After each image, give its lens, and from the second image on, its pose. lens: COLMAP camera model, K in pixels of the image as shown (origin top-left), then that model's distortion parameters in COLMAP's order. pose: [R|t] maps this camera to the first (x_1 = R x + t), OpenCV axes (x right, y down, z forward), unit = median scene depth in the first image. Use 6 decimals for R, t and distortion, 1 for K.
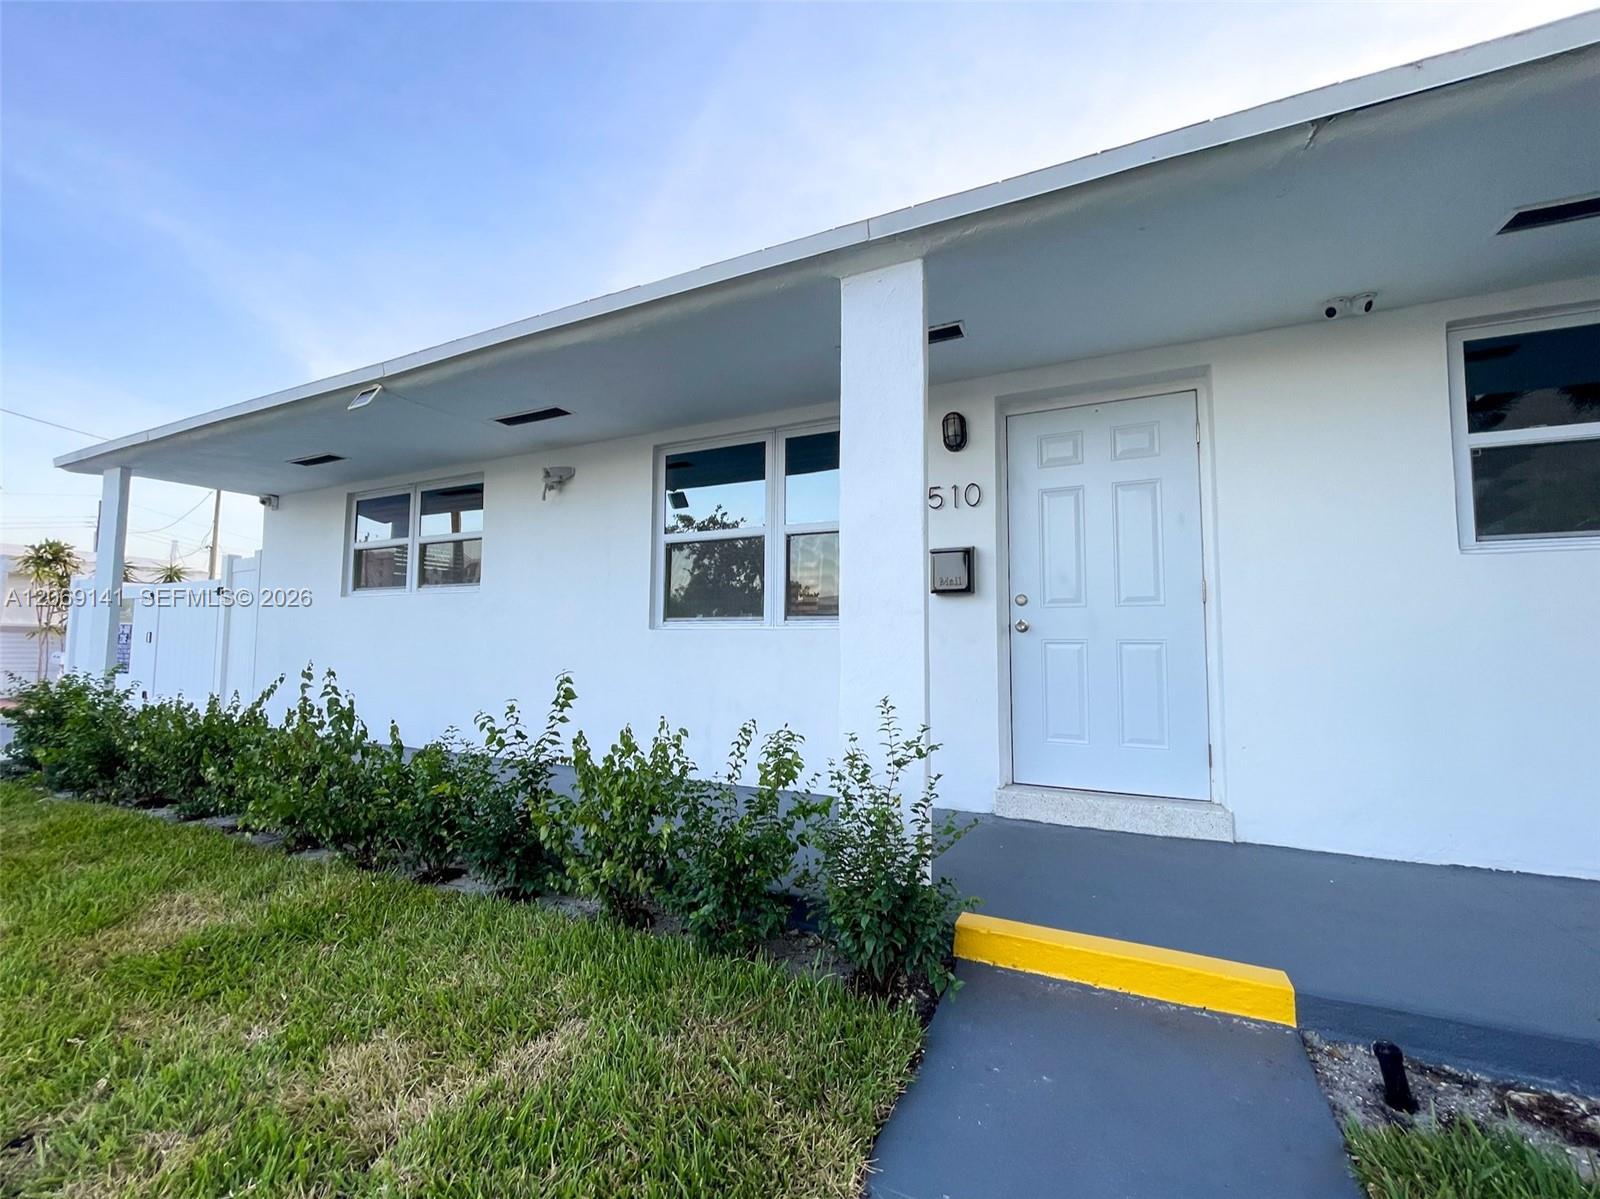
lens RADIAL K [[657.5, 0, 800.0], [0, 657.5, 599.5], [0, 0, 1]] dist [0.000585, -0.000008]
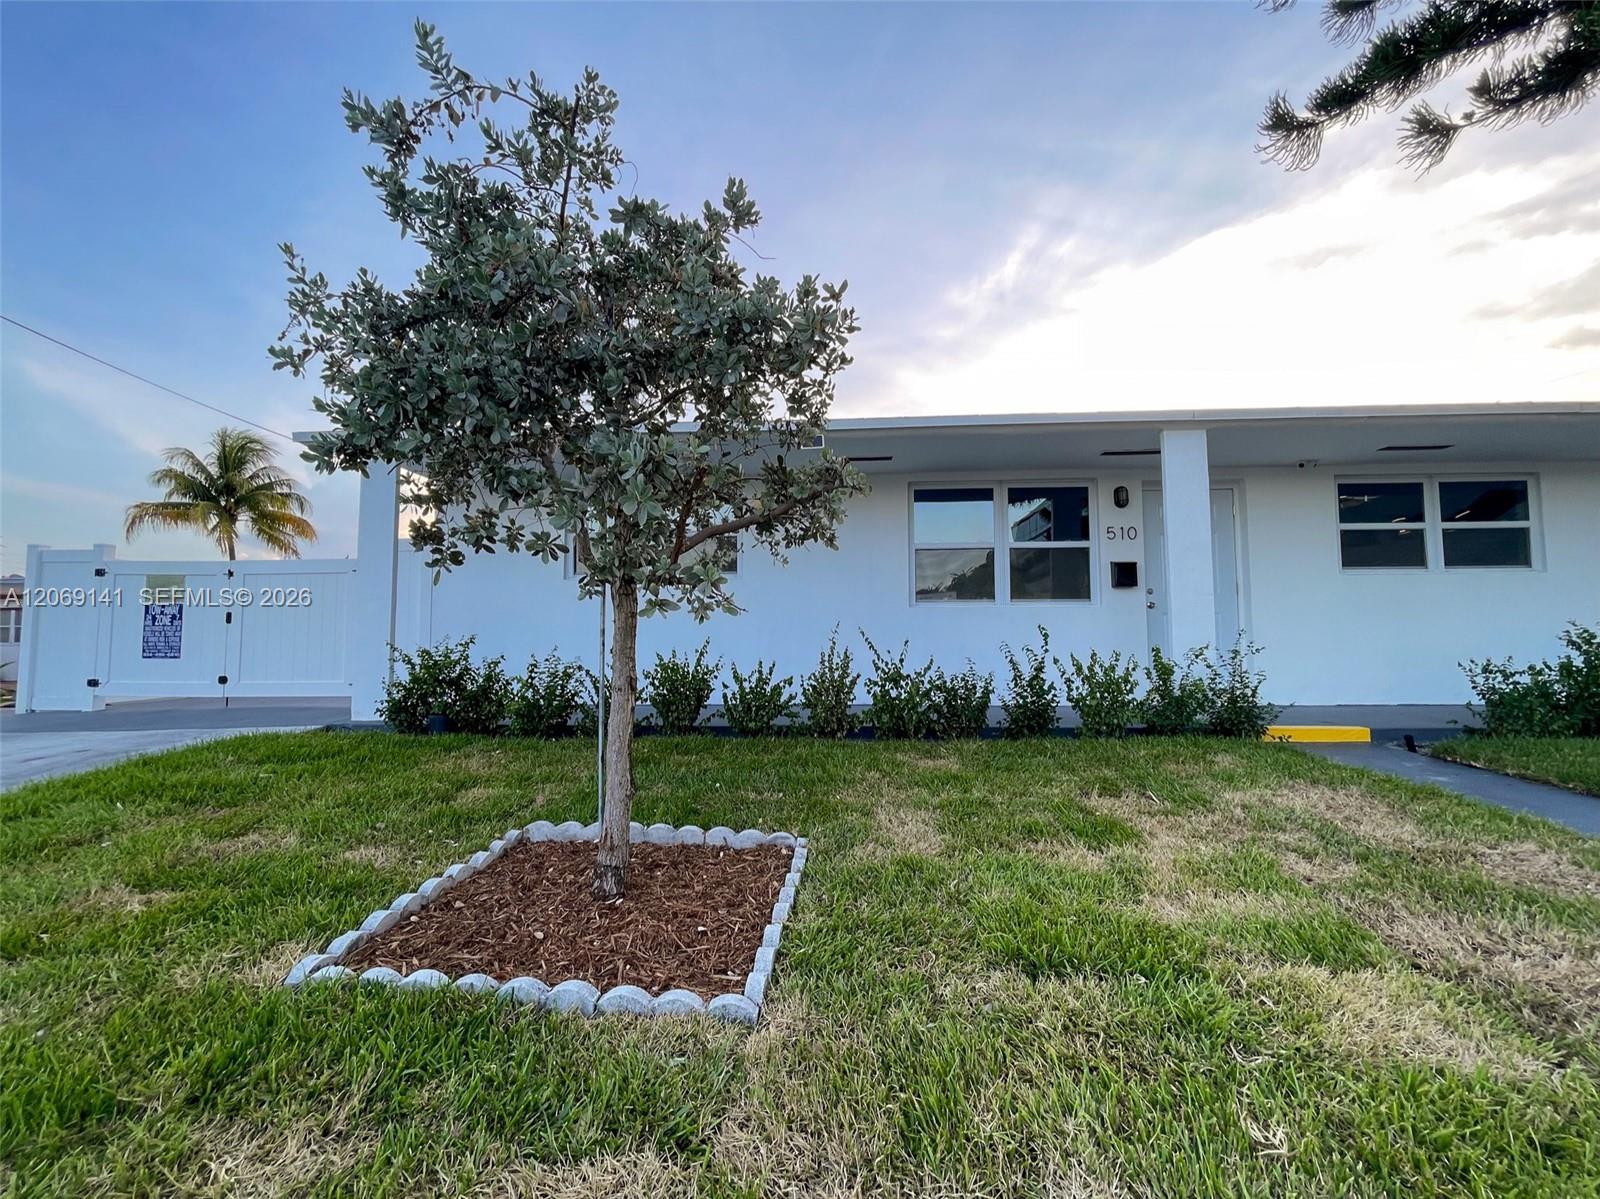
lens RADIAL K [[657.5, 0, 800.0], [0, 657.5, 599.5], [0, 0, 1]] dist [0.000585, -0.000008]
pose [[0.915757, 0.011146, 0.401579, -1.674822], [-0.012614, 0.999920, 0.001010, 0.043279], [-0.401535, -0.005990, 0.915824, -0.380468]]
